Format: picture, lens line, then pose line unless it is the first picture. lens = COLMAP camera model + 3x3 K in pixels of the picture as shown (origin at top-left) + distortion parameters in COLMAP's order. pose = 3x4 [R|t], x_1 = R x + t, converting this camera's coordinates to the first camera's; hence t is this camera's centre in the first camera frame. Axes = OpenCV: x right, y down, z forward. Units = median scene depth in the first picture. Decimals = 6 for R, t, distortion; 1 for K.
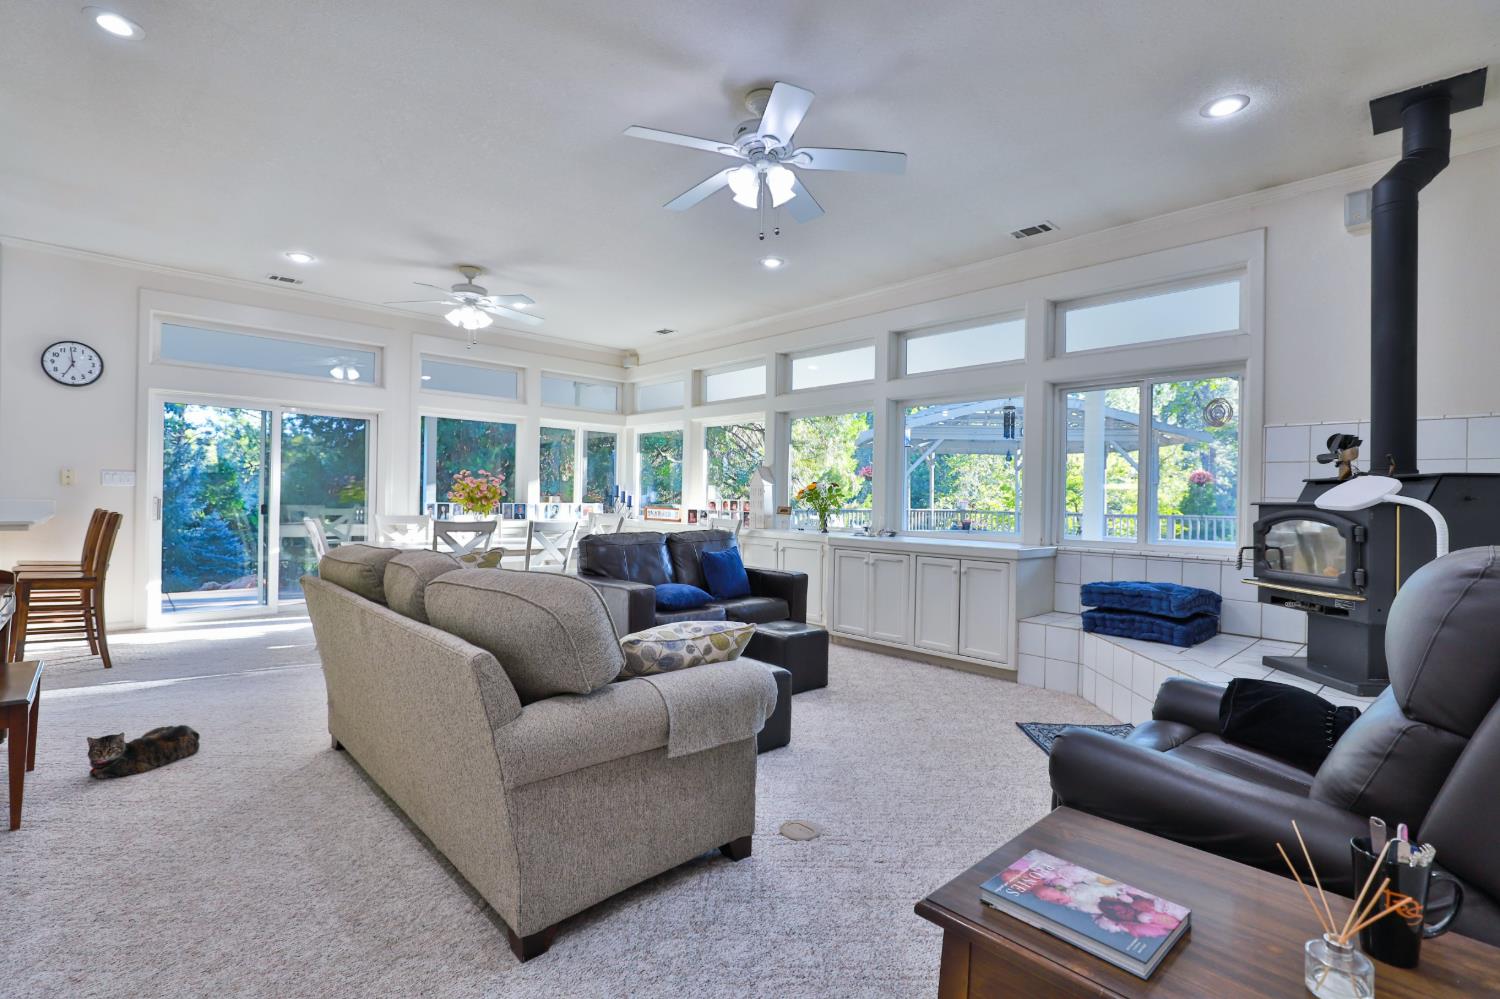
lens RADIAL K [[684.2, 0, 748.9], [0, 684.2, 500.3], [0, 0, 1]] dist [-0.018334, 0.006705]
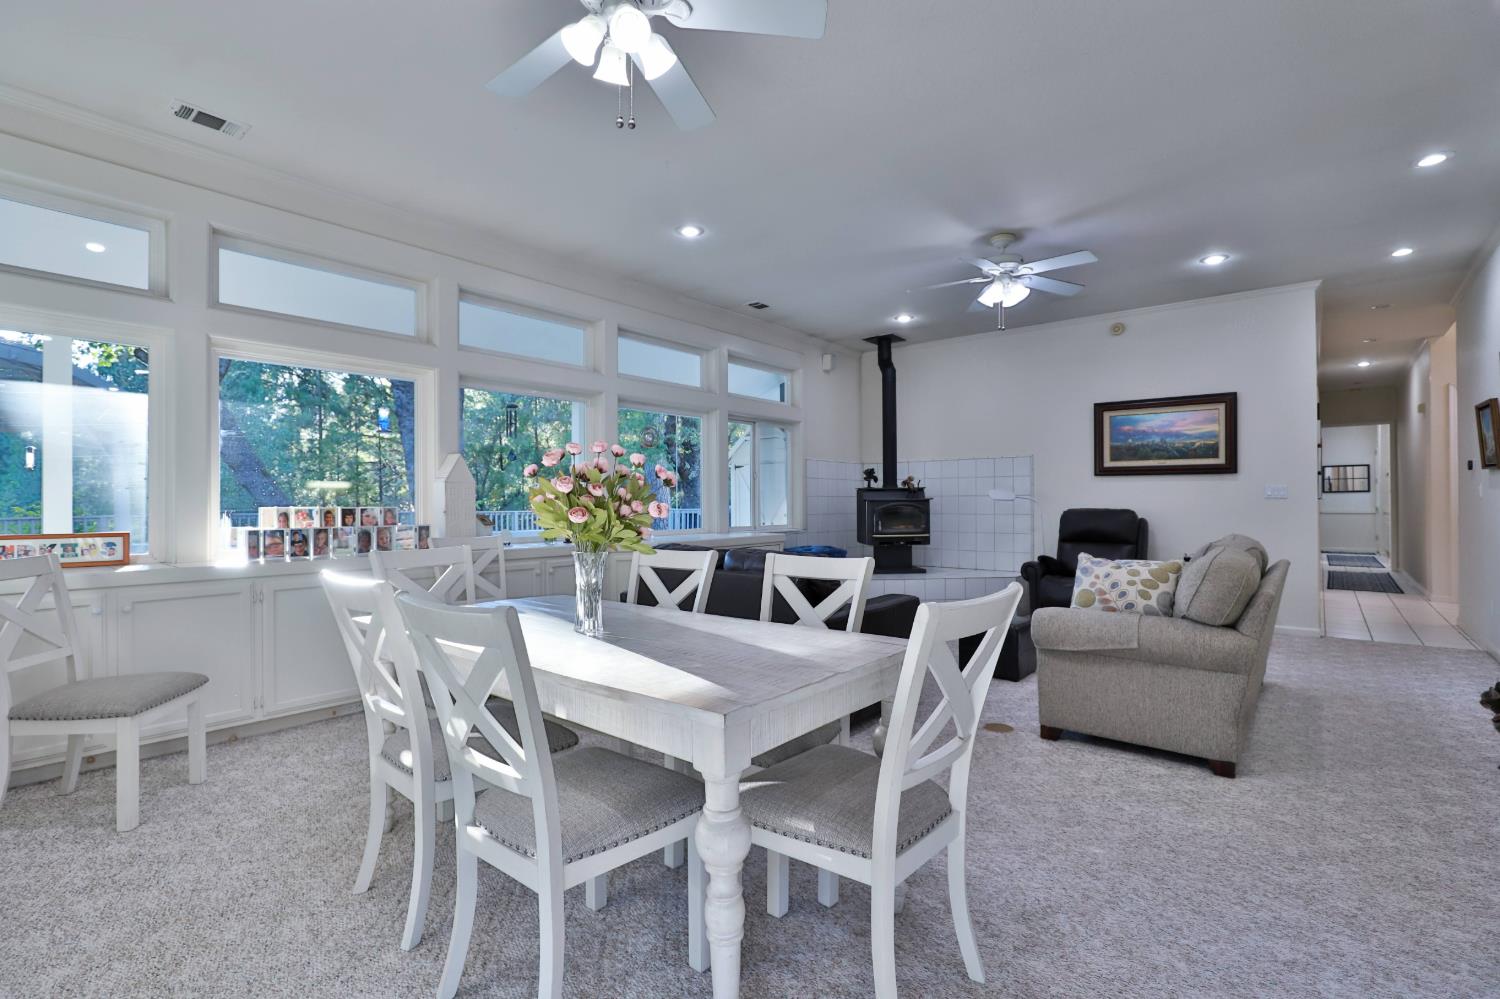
lens RADIAL K [[684.2, 0, 748.9], [0, 684.2, 500.3], [0, 0, 1]] dist [-0.018334, 0.006705]
pose [[-0.099937, -0.034424, 0.994398, -0.774695], [-0.012922, 0.999362, 0.033298, -0.037776], [-0.994910, -0.009522, -0.100319, 0.926274]]
